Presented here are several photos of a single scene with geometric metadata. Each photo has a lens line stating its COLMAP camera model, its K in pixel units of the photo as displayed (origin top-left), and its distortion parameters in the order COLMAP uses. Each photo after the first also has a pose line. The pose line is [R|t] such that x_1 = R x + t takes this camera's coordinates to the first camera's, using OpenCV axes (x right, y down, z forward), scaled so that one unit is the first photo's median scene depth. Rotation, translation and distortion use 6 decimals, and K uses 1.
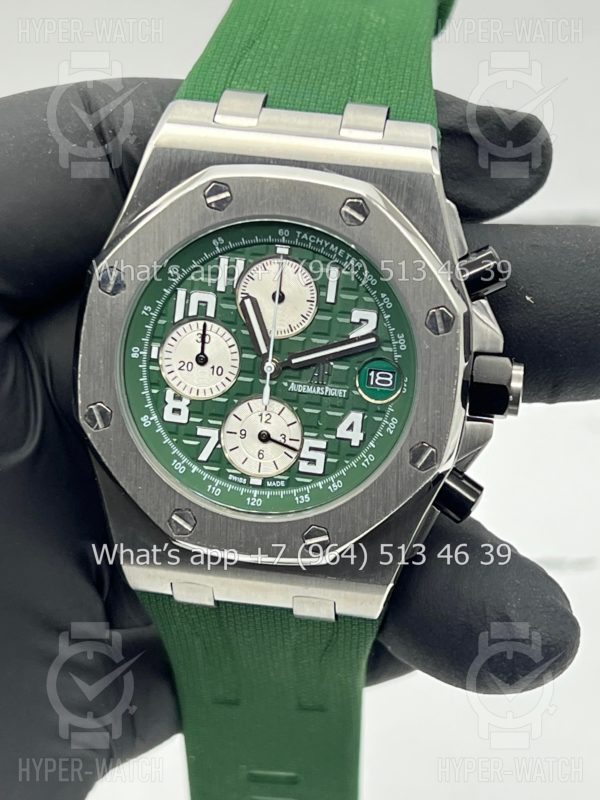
lens RADIAL K [[1894.1, 0, 308.4], [0, 1894.1, 399.1], [0, 0, 1]] dist [0.216478, 0.000000]
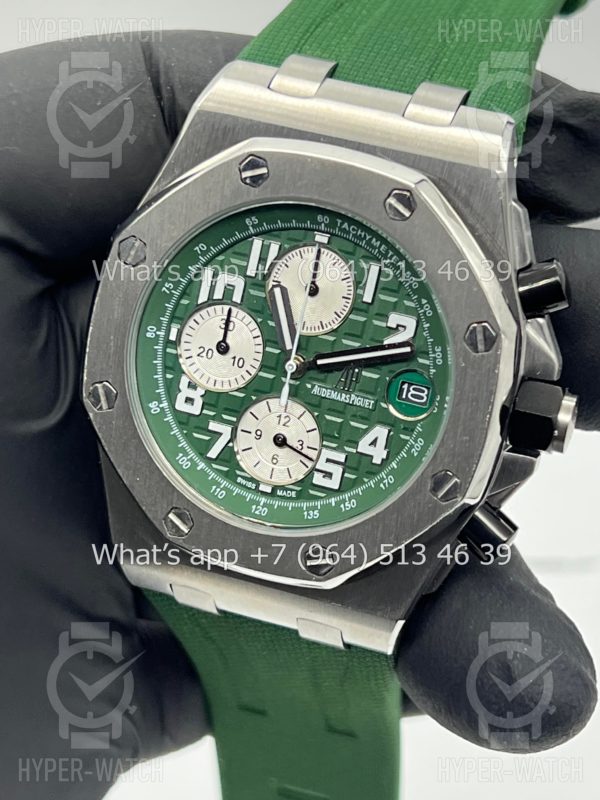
lens RADIAL K [[1894.1, 0, 301.2], [0, 1894.1, 401.3], [0, 0, 1]] dist [0.216478, 0.000000]
pose [[0.982407, 0.122760, -0.140733, 0.112320], [-0.119347, 0.992321, 0.032475, -0.029552], [0.143639, -0.015108, 0.989515, 0.104612]]
